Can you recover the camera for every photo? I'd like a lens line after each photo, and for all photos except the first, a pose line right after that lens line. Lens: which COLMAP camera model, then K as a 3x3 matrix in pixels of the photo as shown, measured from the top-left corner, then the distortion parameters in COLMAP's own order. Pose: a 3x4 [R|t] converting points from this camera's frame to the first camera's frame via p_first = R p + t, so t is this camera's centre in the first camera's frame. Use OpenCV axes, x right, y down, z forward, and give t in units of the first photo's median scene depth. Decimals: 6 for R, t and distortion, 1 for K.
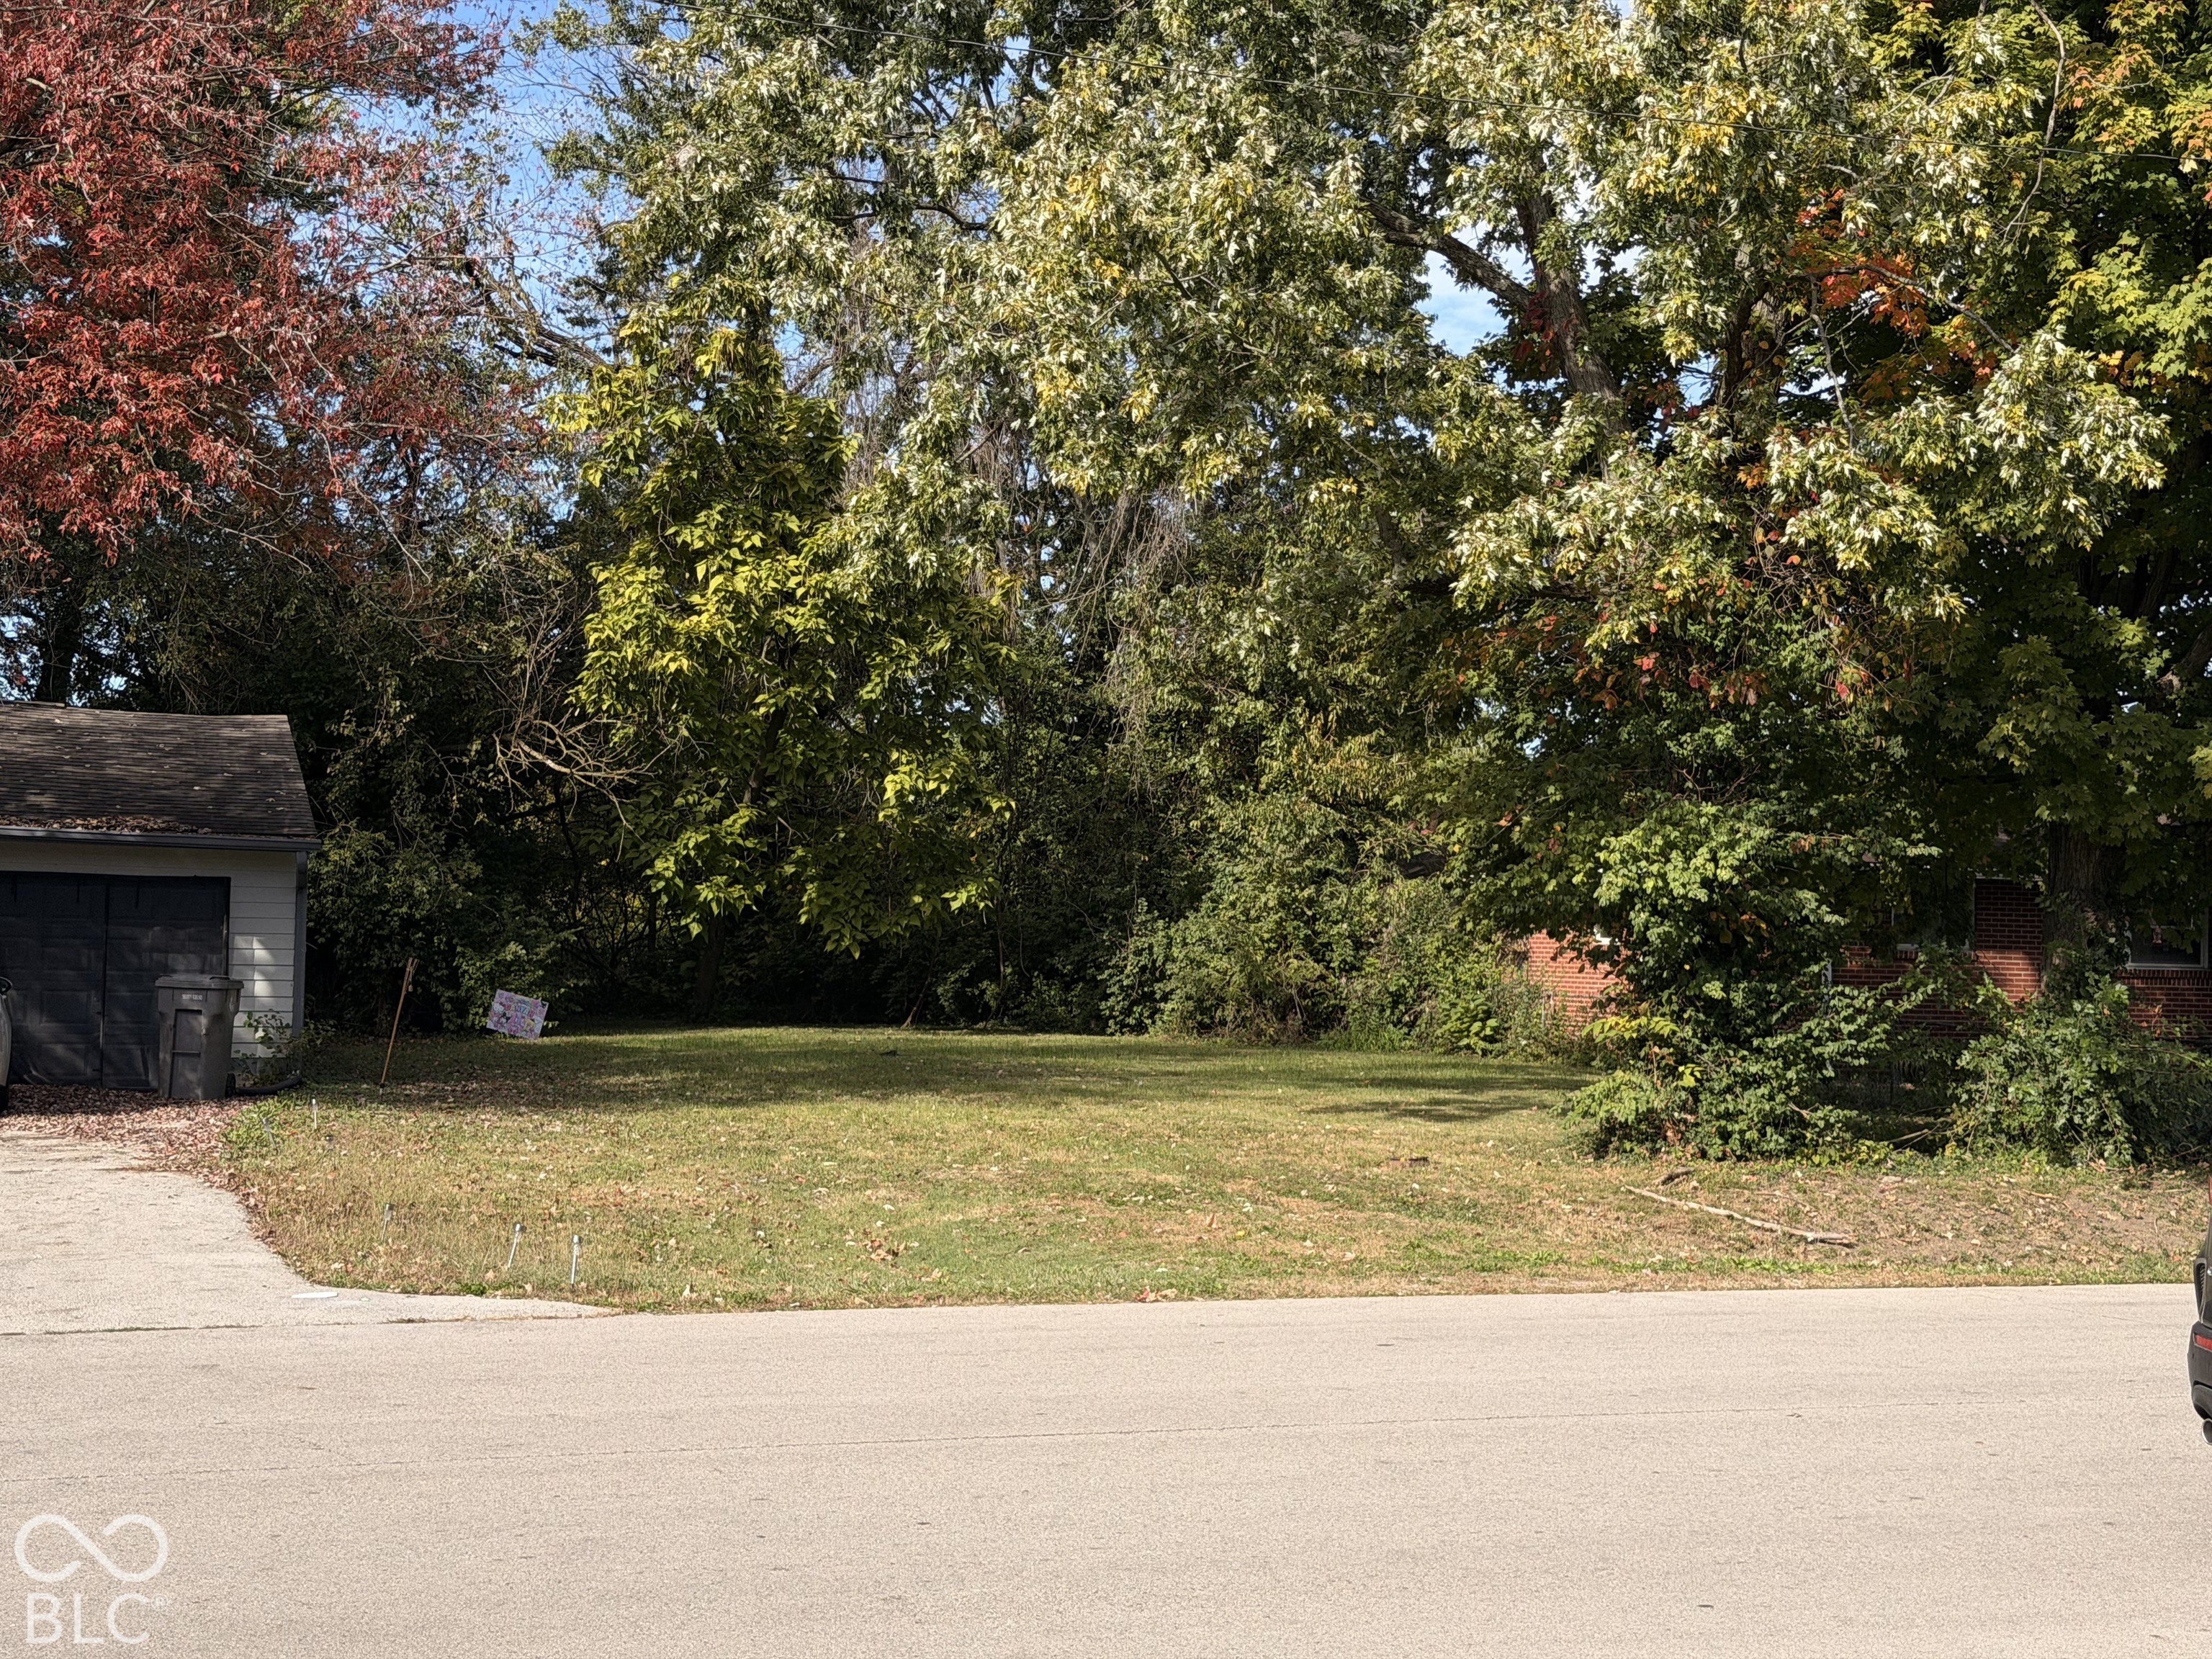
lens RADIAL K [[3089.8, 0, 1105.7], [0, 3089.8, 829.0], [0, 0, 1]] dist [0.013094, 0.000000]
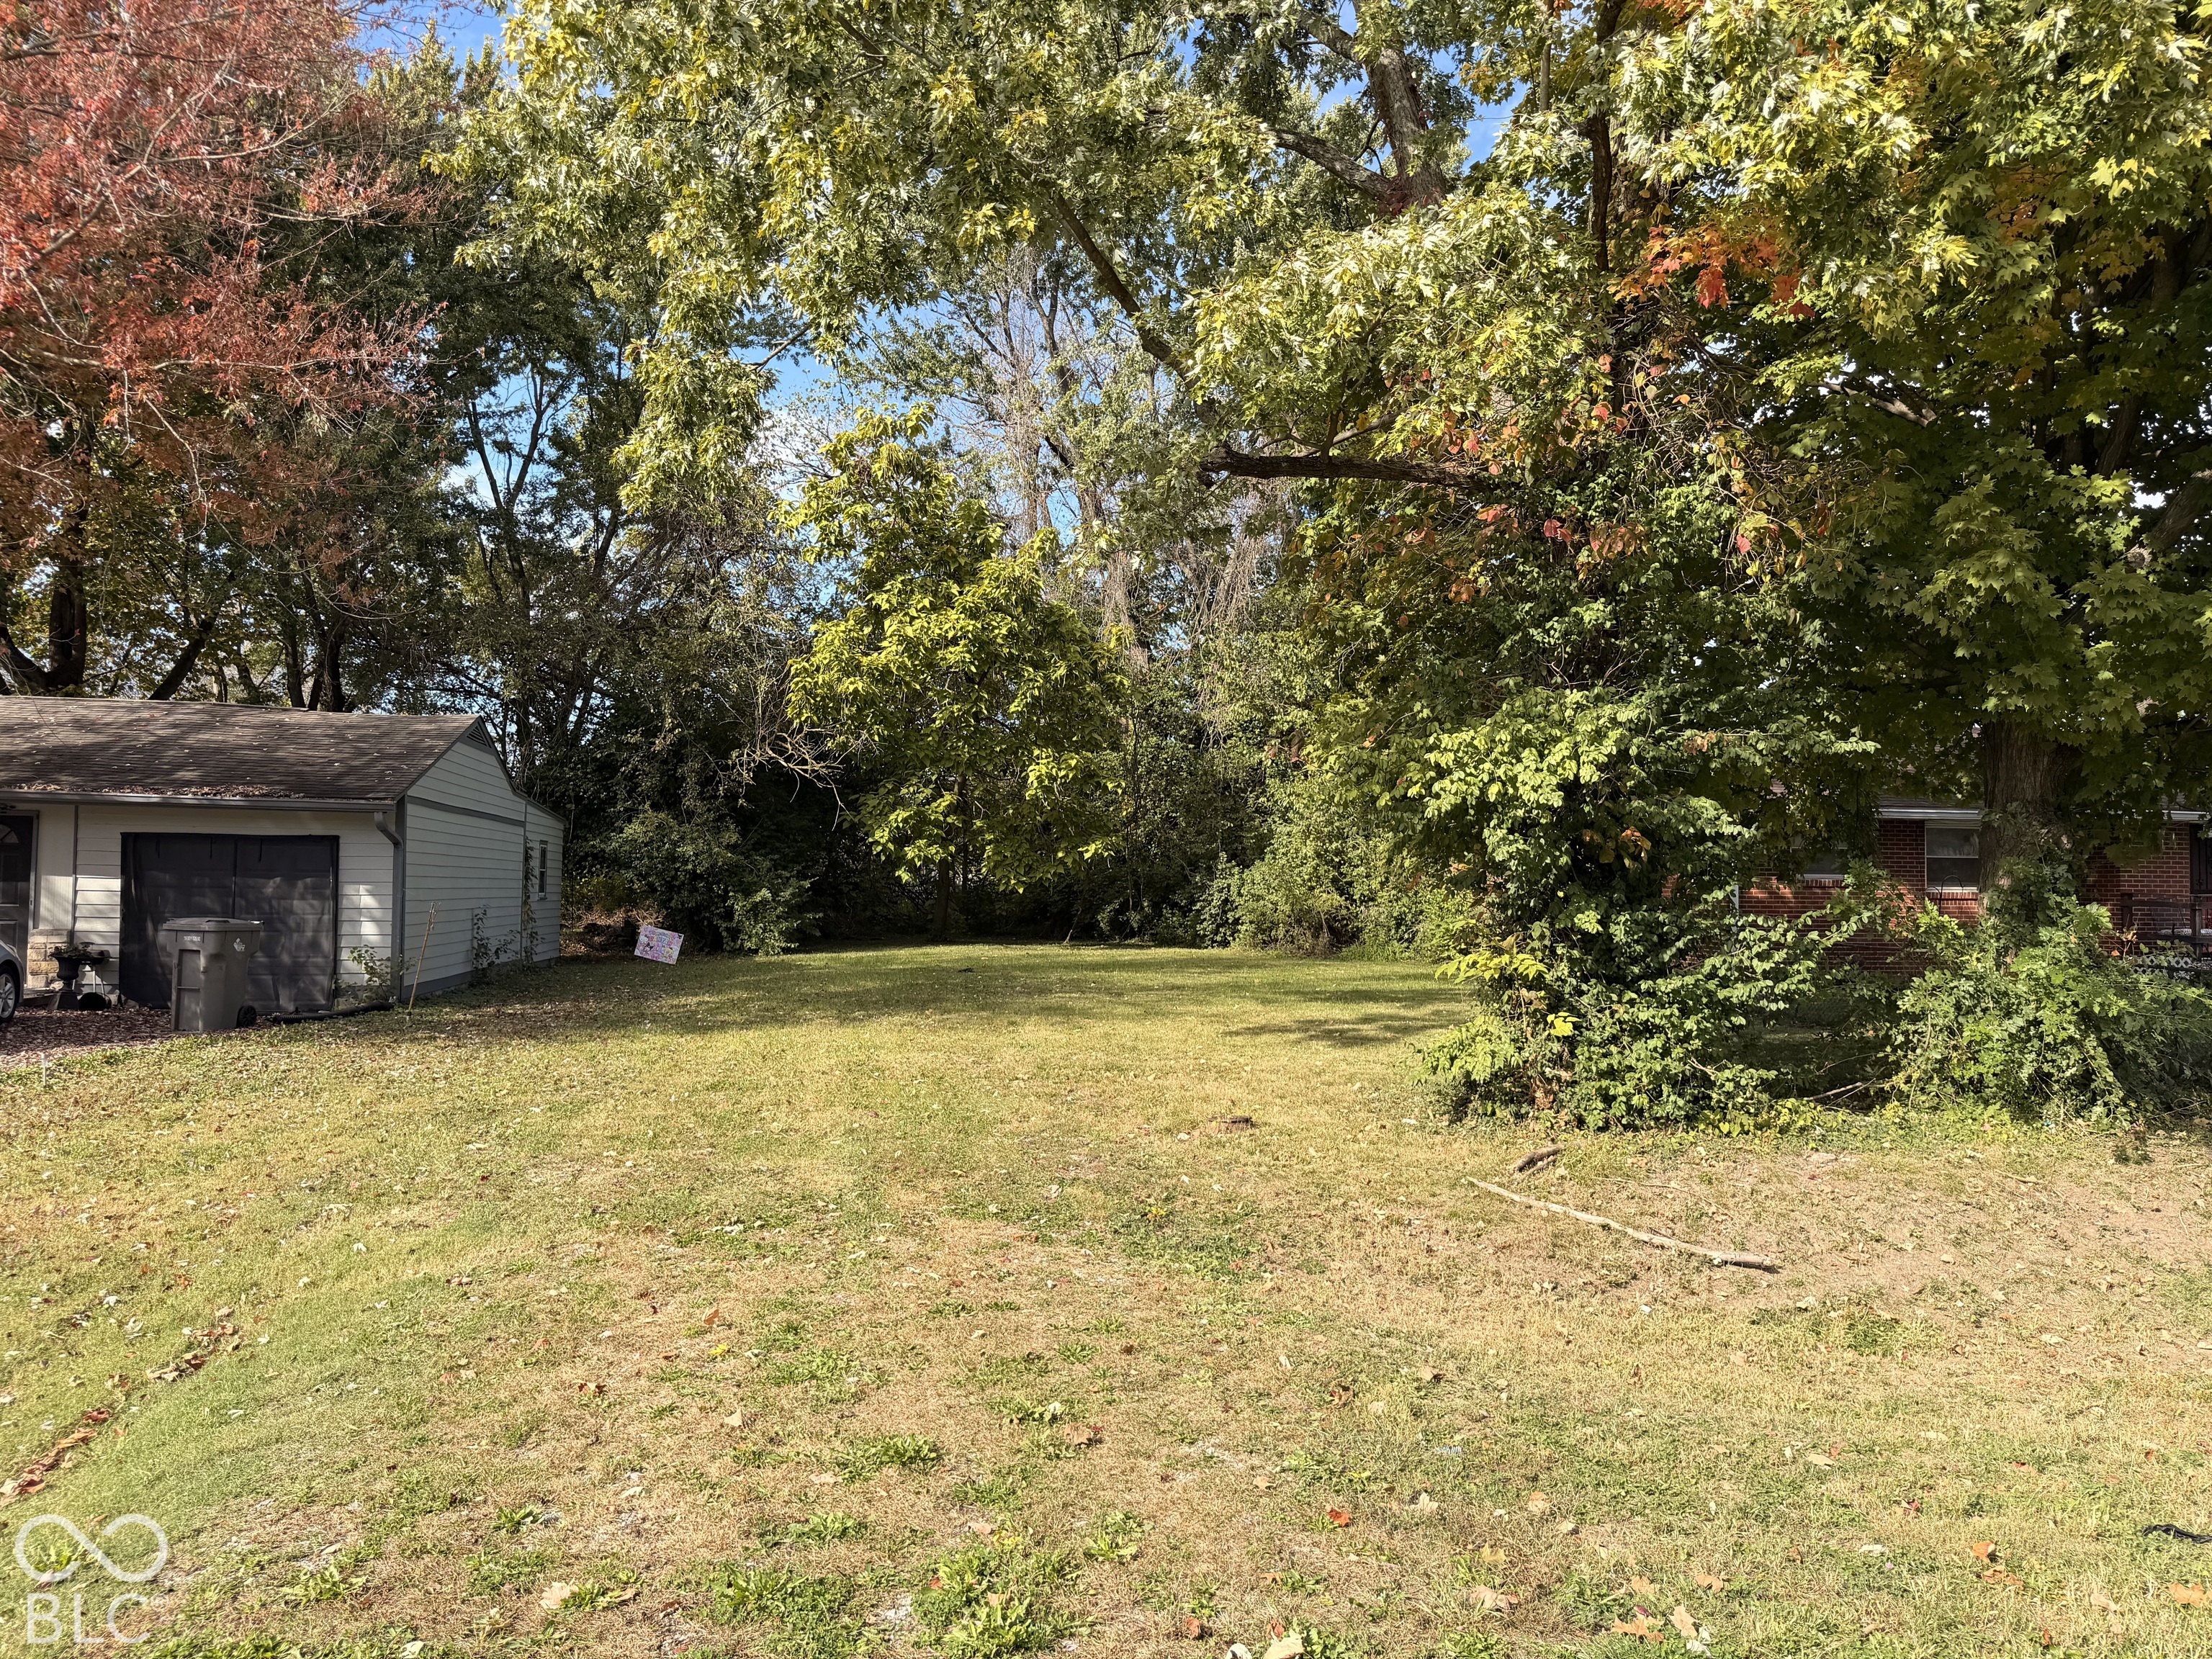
lens RADIAL K [[1556.0, 0, 1098.7], [0, 1556.0, 826.3], [0, 0, 1]] dist [0.014915, -0.035218]
pose [[0.987547, -0.019796, -0.156072, 0.127422], [0.019251, 0.999802, -0.005004, 0.025003], [0.156140, 0.001937, 0.987733, 0.546150]]
